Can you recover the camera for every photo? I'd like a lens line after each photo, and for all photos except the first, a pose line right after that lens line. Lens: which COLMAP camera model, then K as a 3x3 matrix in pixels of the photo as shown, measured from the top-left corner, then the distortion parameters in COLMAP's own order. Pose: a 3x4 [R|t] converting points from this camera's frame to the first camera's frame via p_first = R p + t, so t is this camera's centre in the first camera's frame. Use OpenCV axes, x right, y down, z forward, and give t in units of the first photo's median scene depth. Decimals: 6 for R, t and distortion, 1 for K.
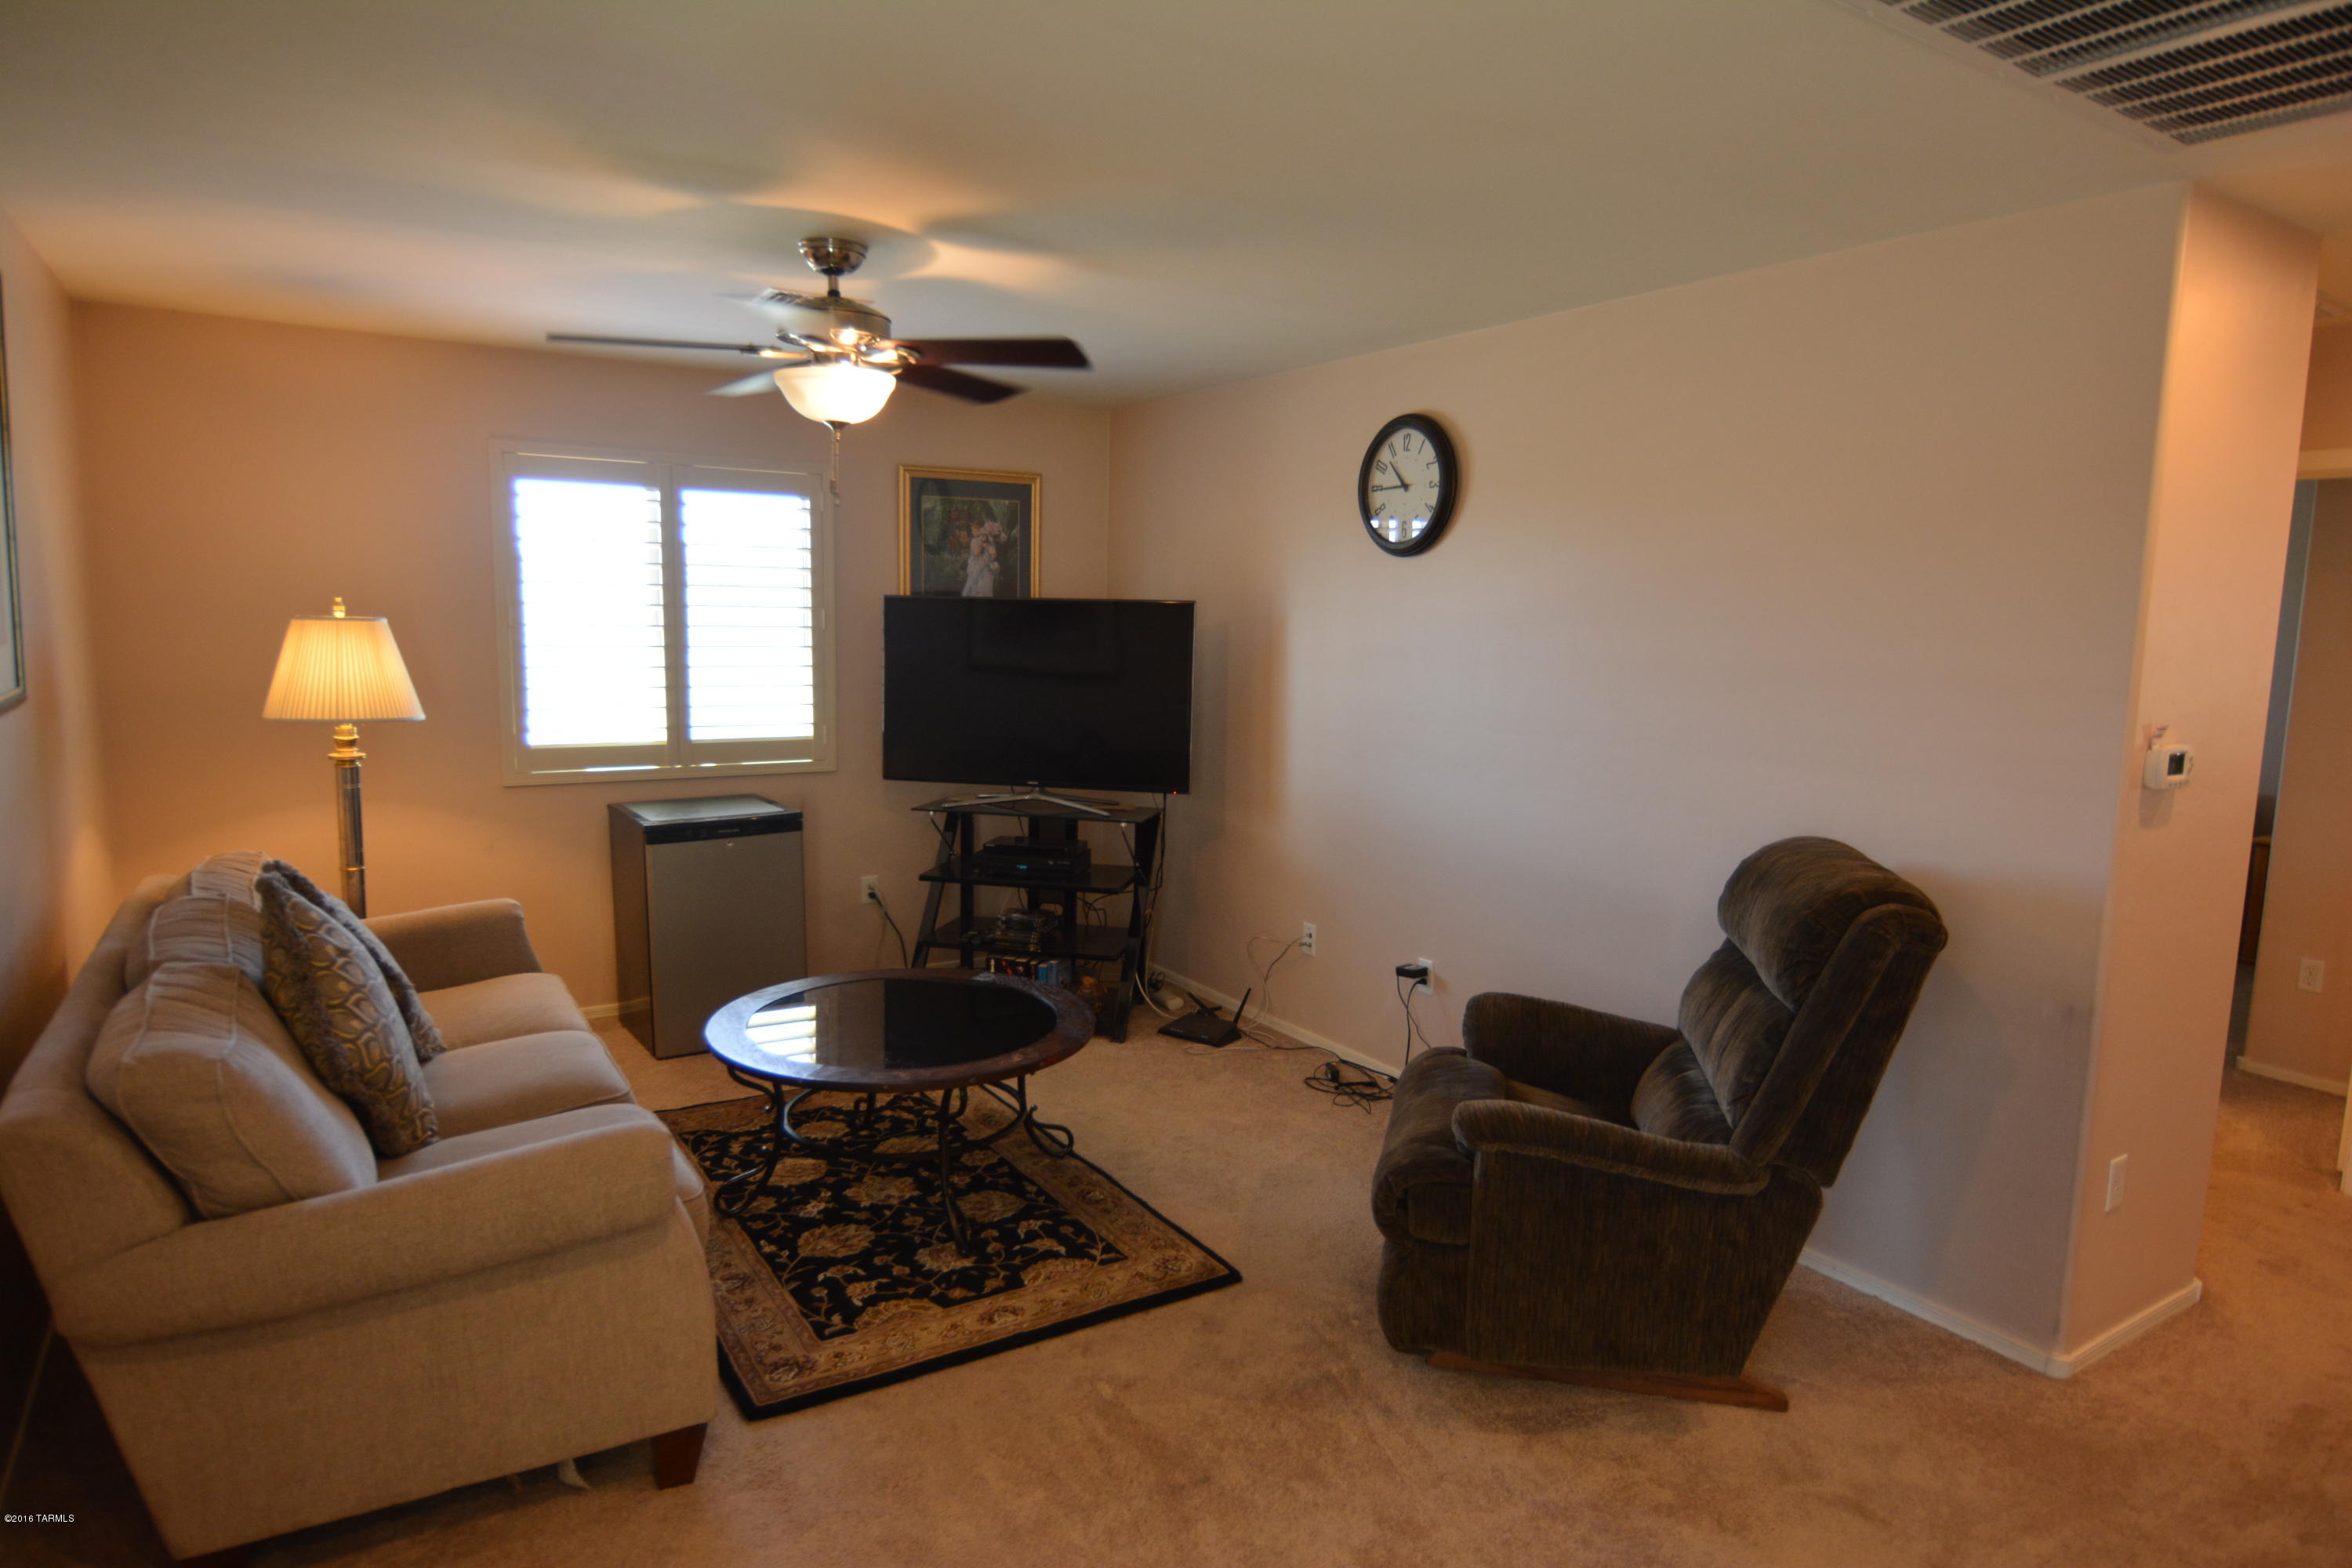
lens RADIAL K [[1376.2, 0, 1177.3], [0, 1376.2, 797.3], [0, 0, 1]] dist [0.001065, -0.001069]
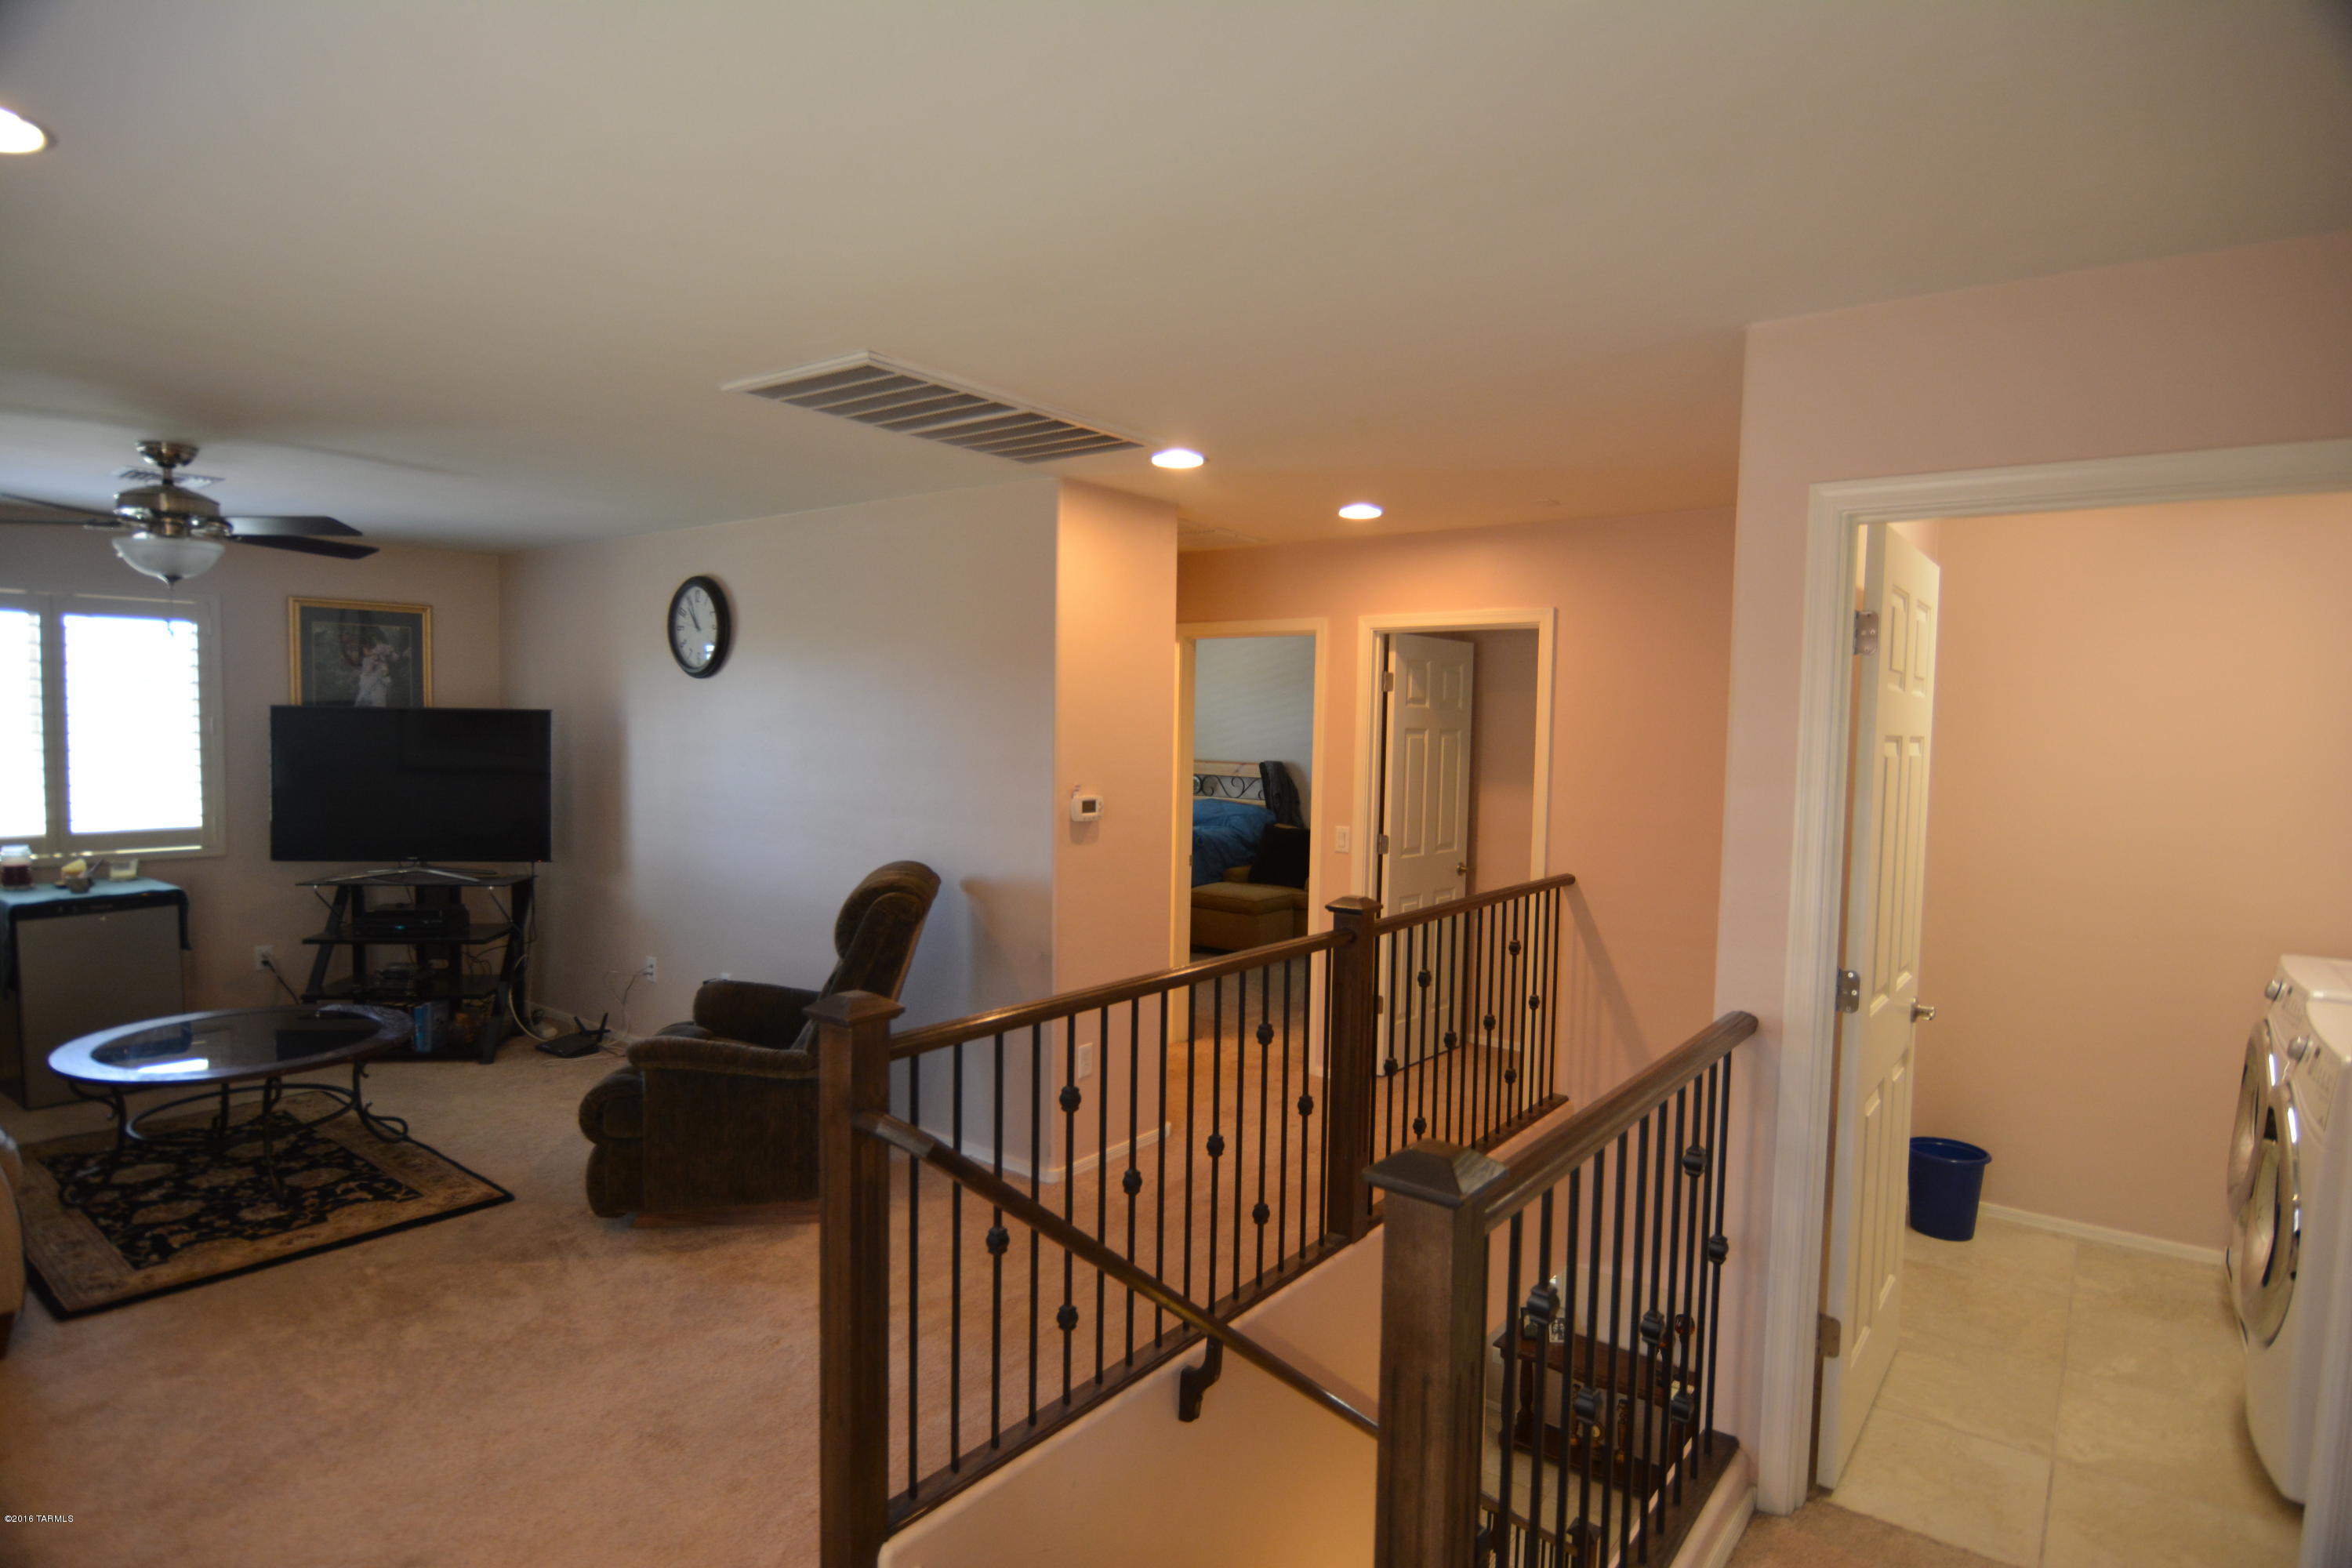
lens RADIAL K [[1241.7, 0, 1171.3], [0, 1241.7, 790.9], [0, 0, 1]] dist [-0.000418, -0.015965]
pose [[0.940954, -0.023171, 0.337742, 0.234742], [0.047313, 0.996865, -0.063425, 0.046850], [-0.335213, 0.075659, 0.939099, -0.384257]]
